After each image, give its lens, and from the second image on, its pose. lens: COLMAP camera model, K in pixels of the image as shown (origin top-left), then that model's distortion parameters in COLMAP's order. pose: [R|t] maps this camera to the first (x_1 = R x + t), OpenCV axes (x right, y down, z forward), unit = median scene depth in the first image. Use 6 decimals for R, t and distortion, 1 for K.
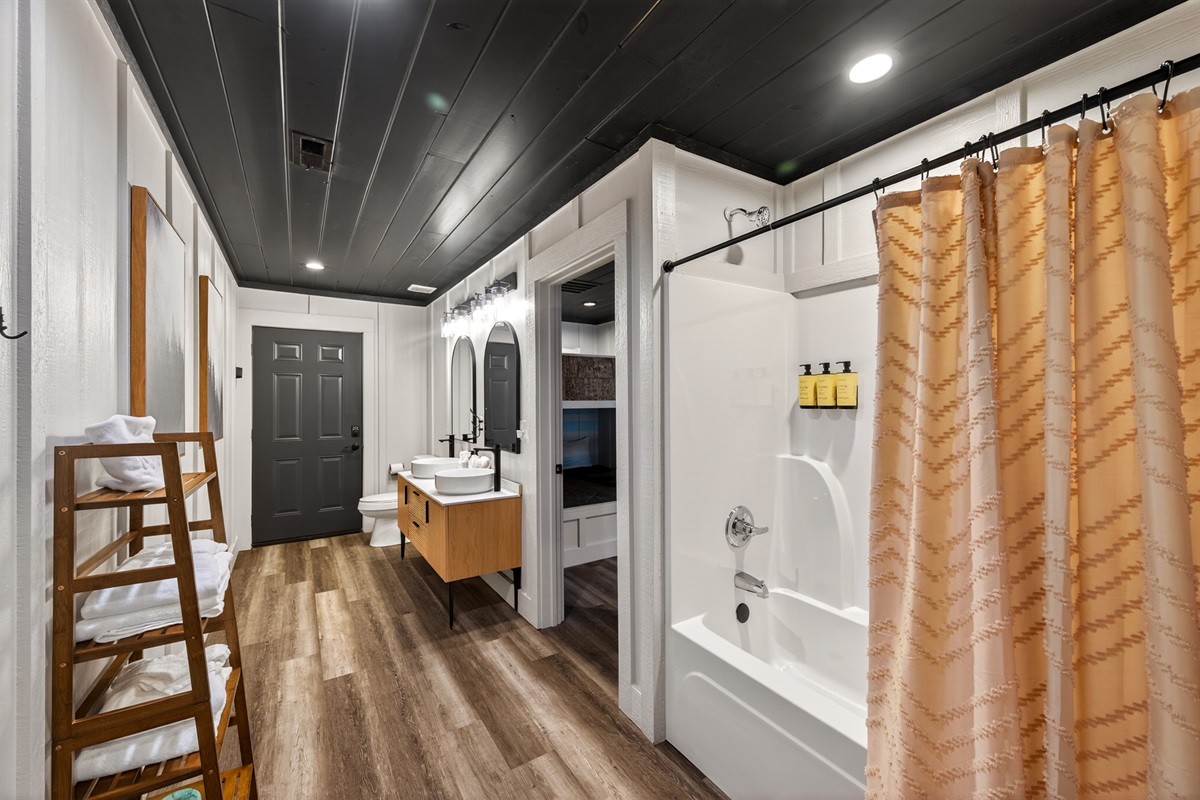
lens RADIAL K [[472.1, 0, 604.7], [0, 472.1, 402.9], [0, 0, 1]] dist [-0.003700, 0.000191]
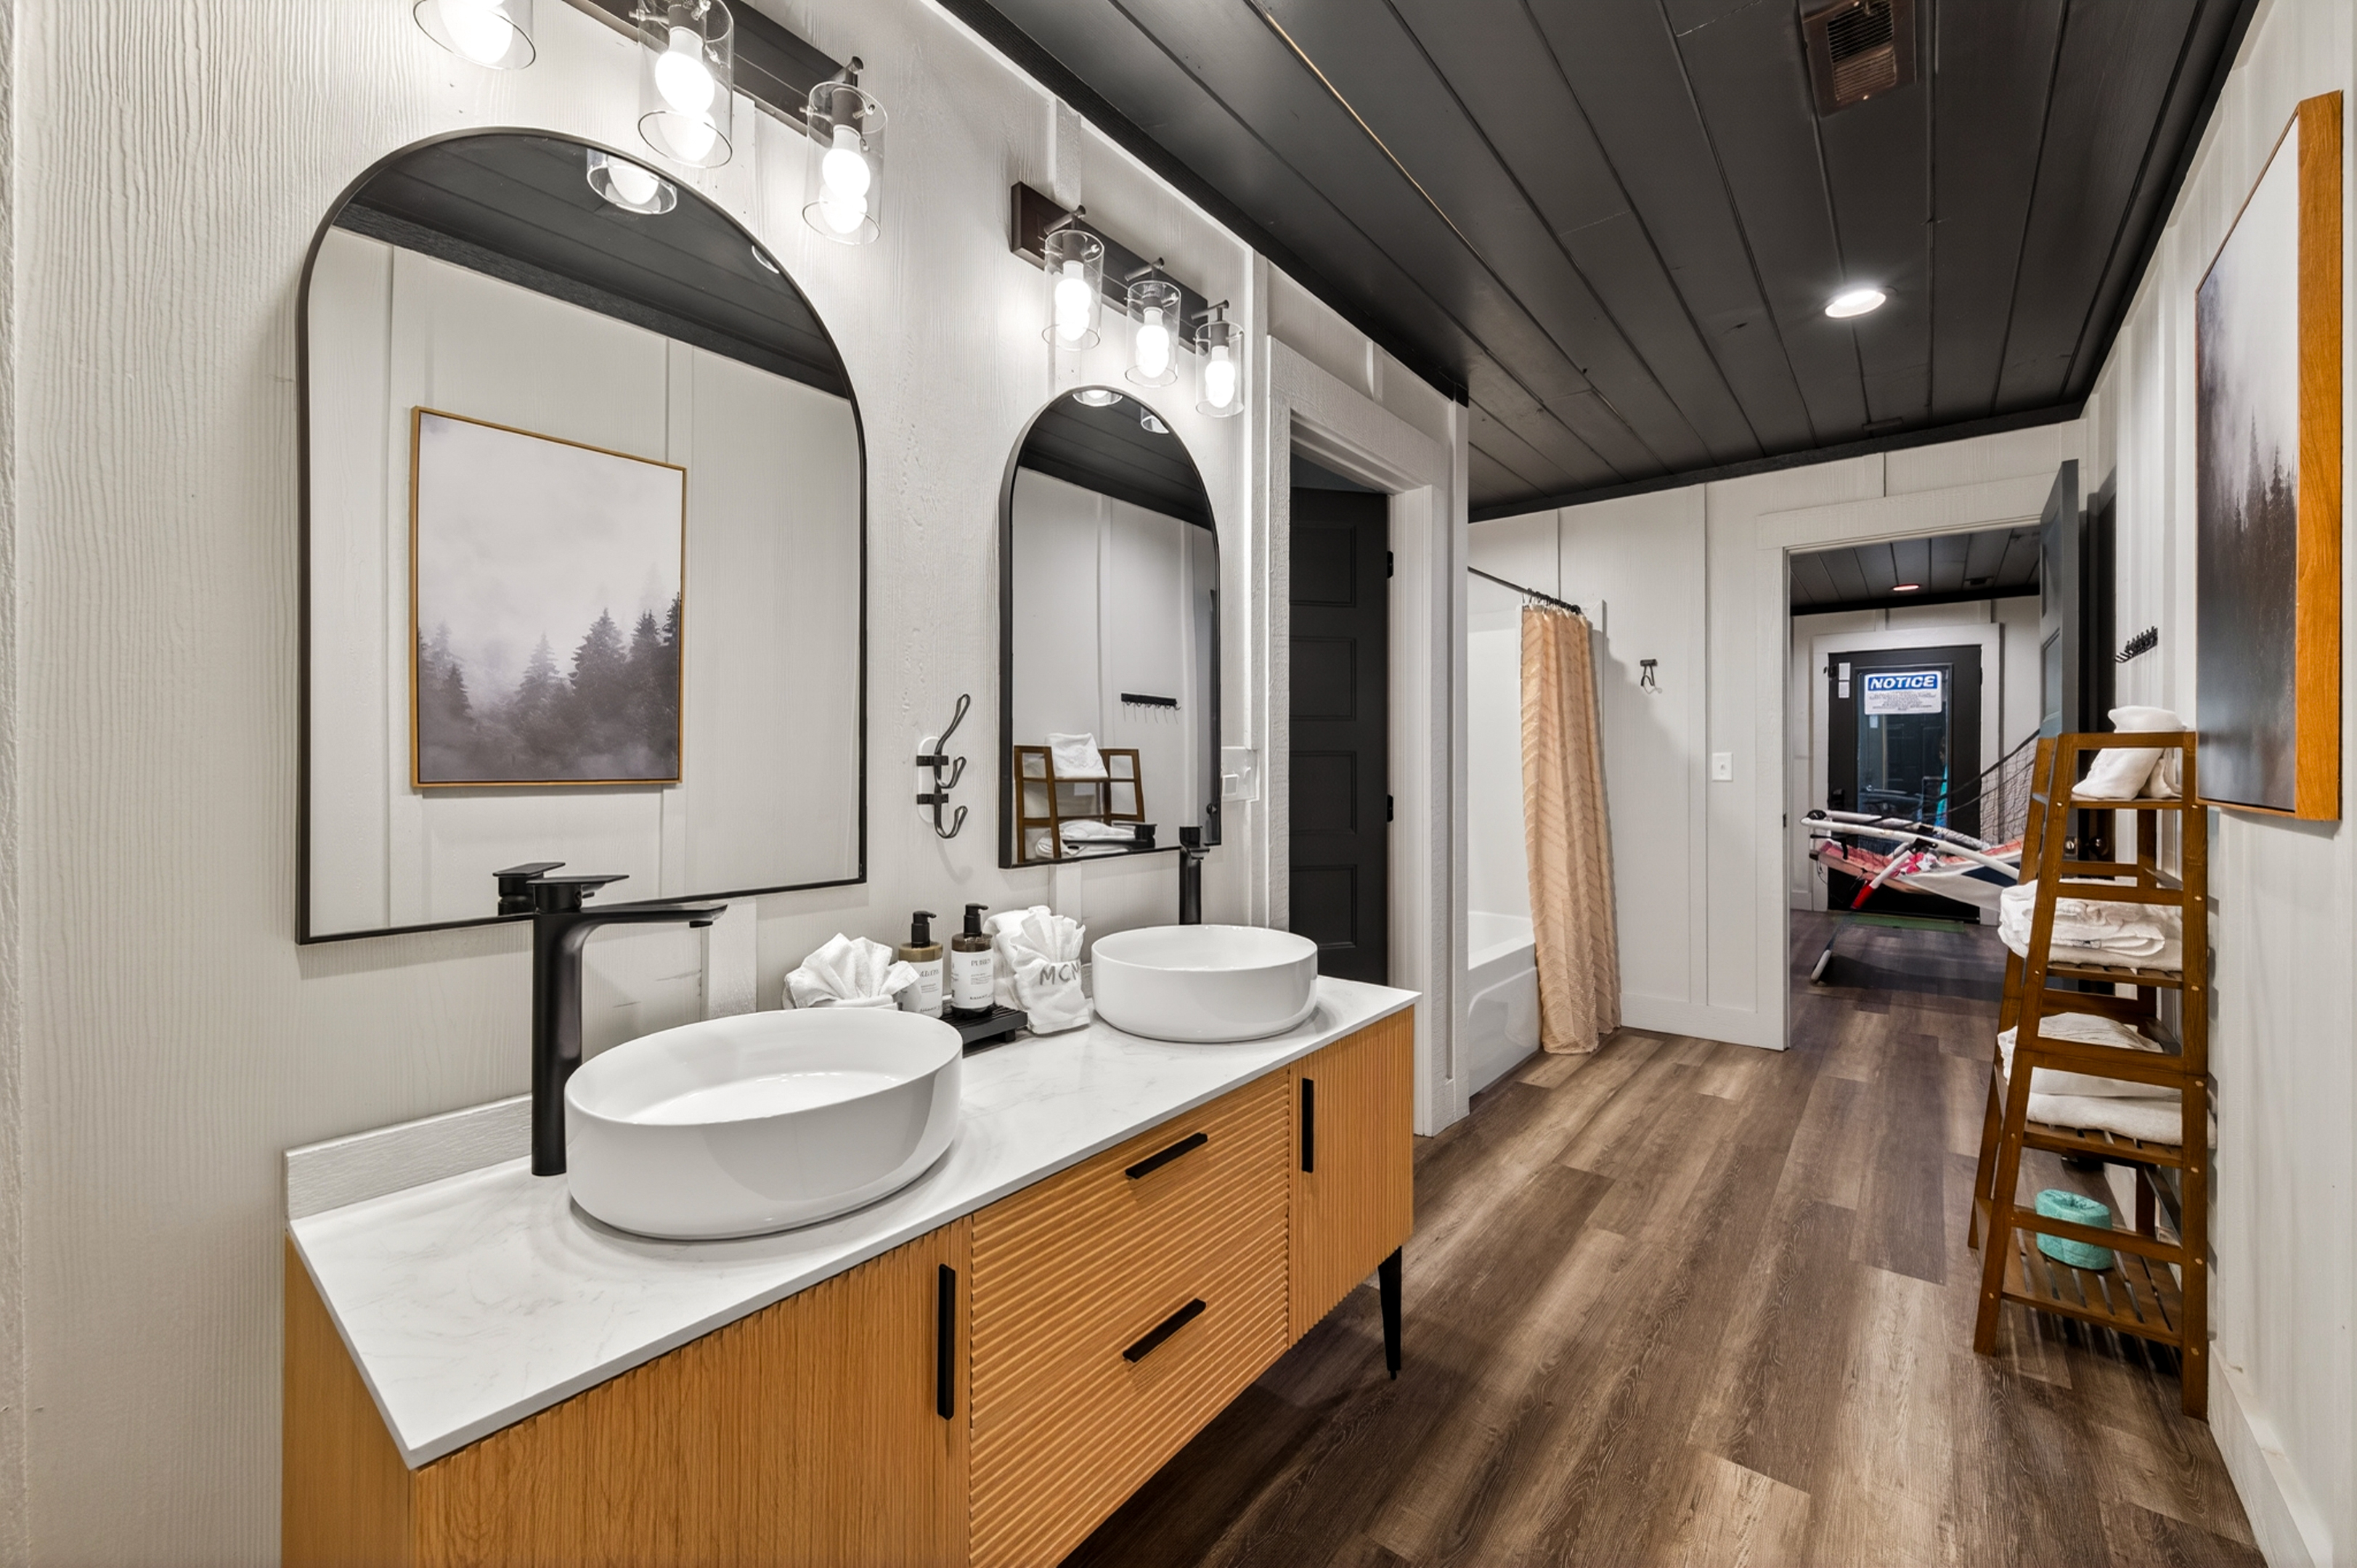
lens RADIAL K [[927.2, 0, 1177.1], [0, 927.2, 764.5], [0, 0, 1]] dist [-0.003700, 0.000191]
pose [[-0.306280, -0.002391, 0.951938, -1.163284], [-0.001127, 0.999997, 0.002149, 0.069009], [-0.951941, -0.000415, -0.306282, 1.750262]]
